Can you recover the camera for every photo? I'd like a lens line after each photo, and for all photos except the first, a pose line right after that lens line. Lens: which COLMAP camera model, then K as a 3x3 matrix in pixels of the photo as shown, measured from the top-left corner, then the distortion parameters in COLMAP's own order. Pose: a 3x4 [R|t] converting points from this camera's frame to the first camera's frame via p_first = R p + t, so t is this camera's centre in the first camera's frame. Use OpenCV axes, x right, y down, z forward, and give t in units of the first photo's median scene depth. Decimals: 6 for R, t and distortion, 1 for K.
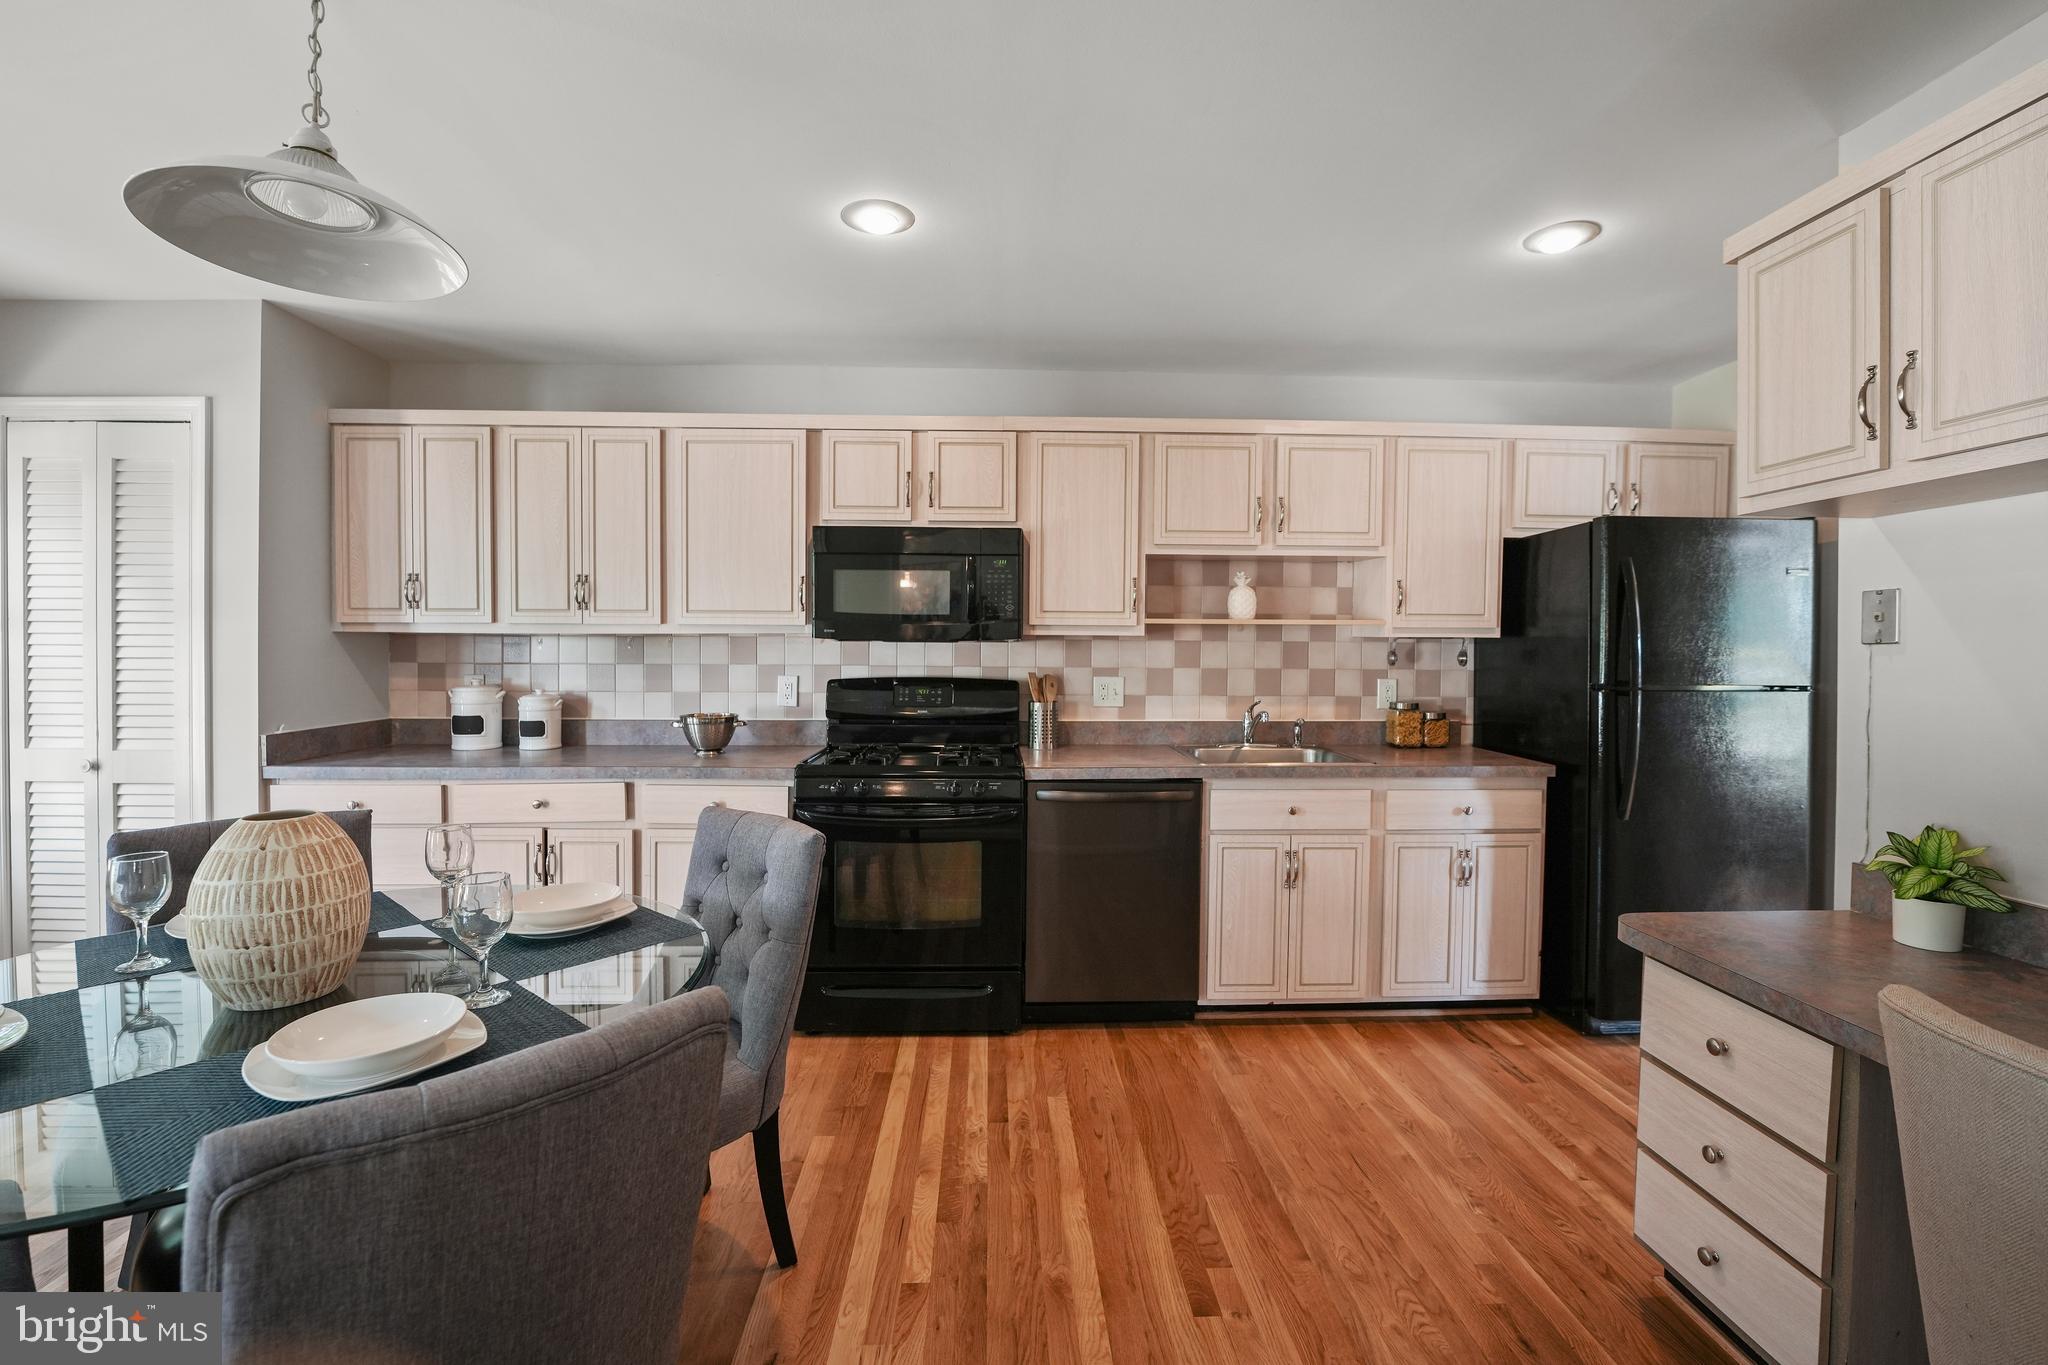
lens RADIAL K [[872.5, 0, 1024.5], [0, 872.5, 665.1], [0, 0, 1]] dist [-0.023532, -0.000016]
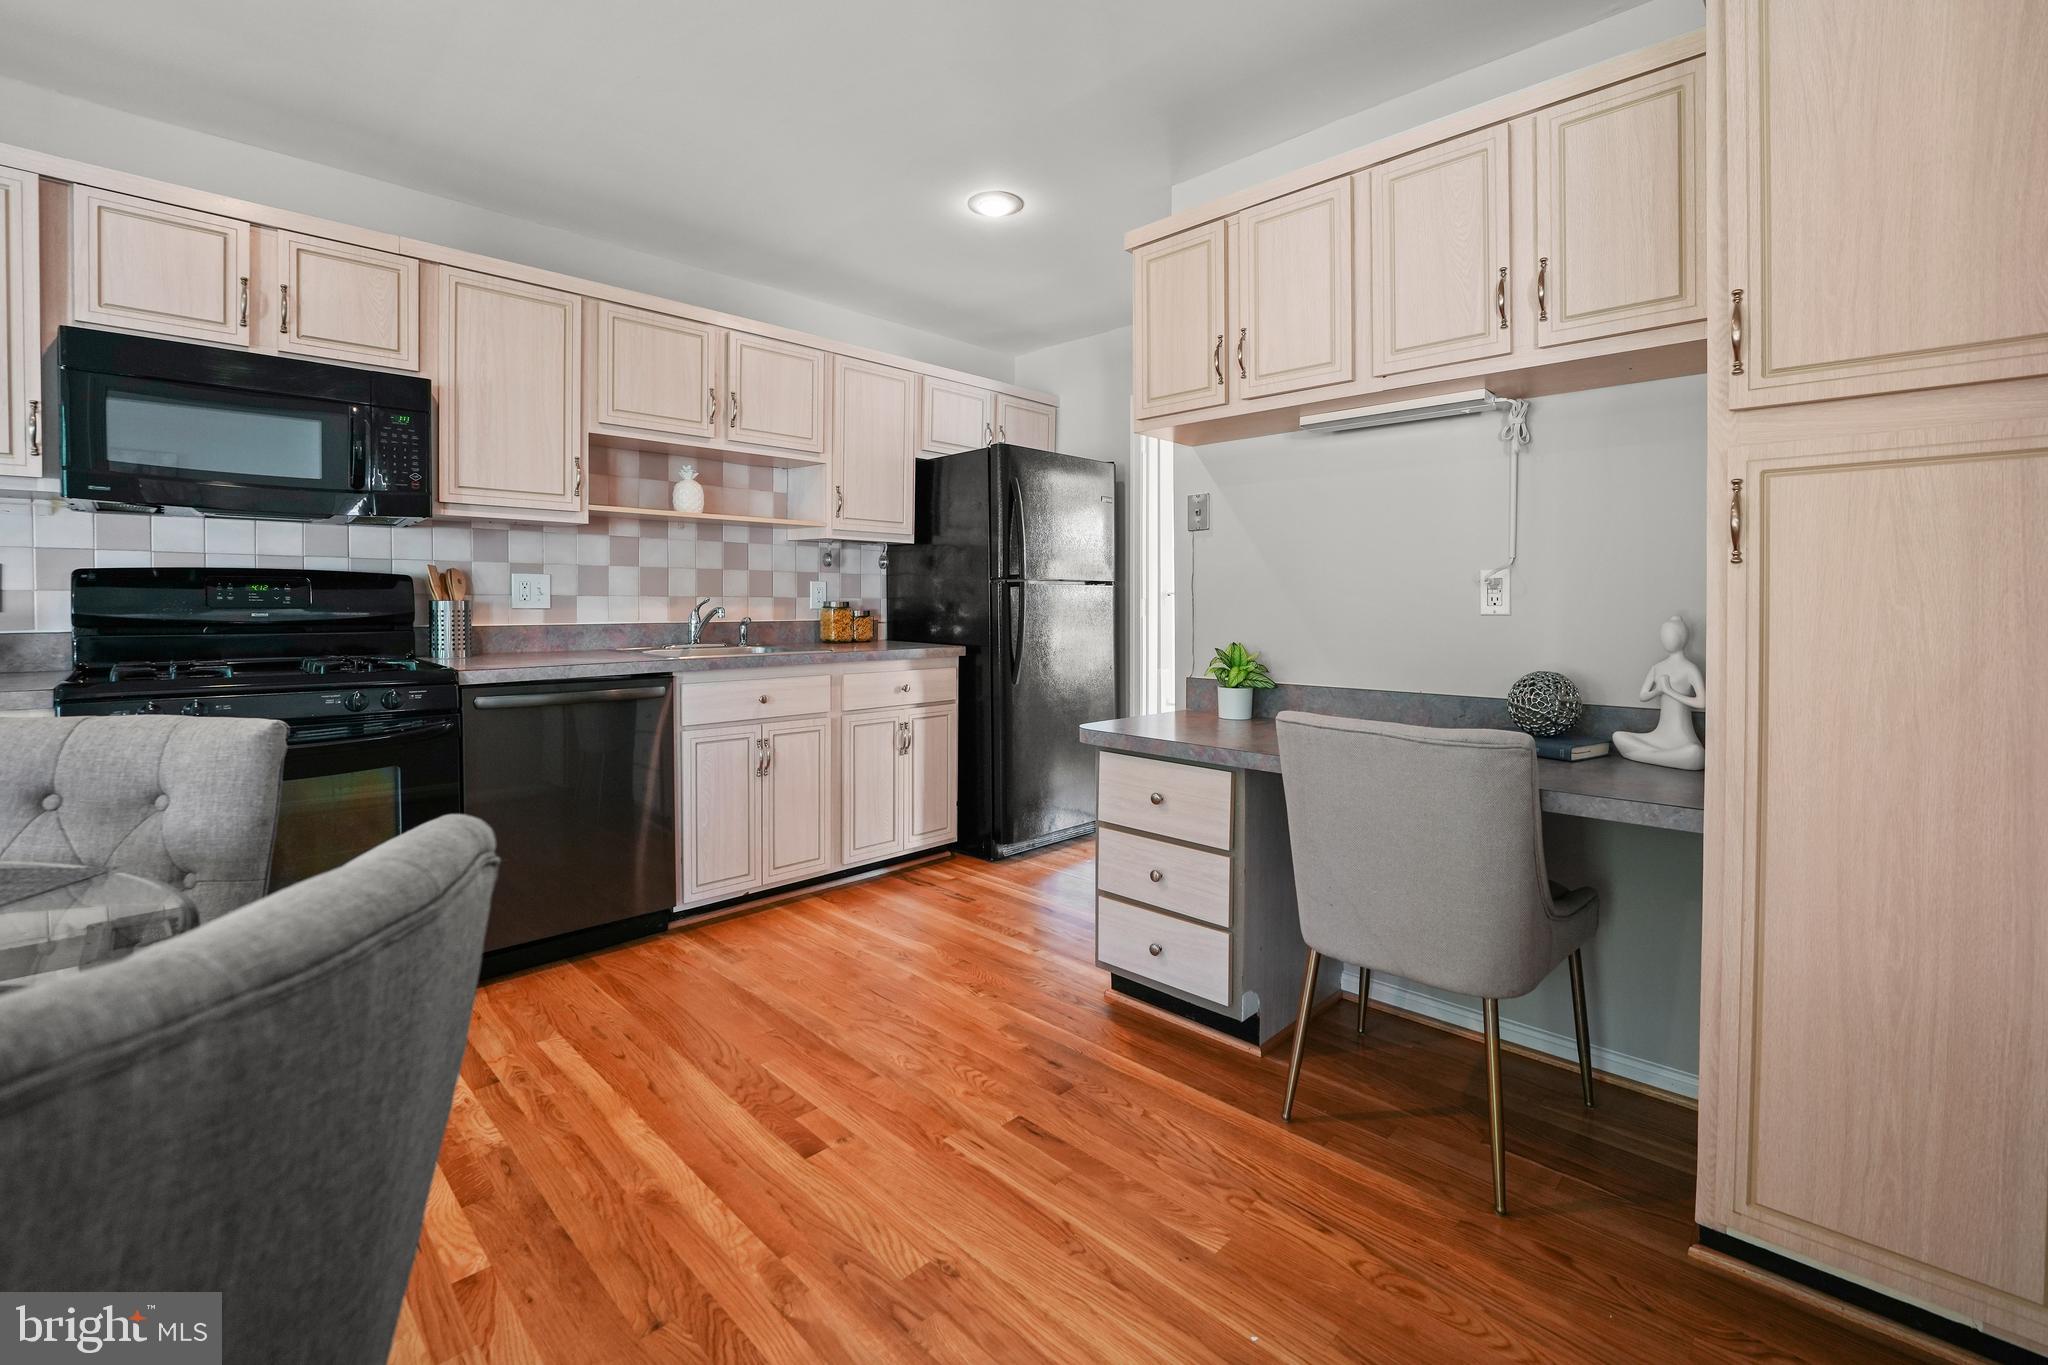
lens RADIAL K [[871.5, 0, 1026.3], [0, 871.5, 620.9], [0, 0, 1]] dist [-0.026474, 0.000464]
pose [[0.729689, -0.016823, 0.683572, -0.158865], [0.010845, 0.999856, 0.013030, 0.065682], [-0.683693, -0.002094, 0.729767, 0.050294]]
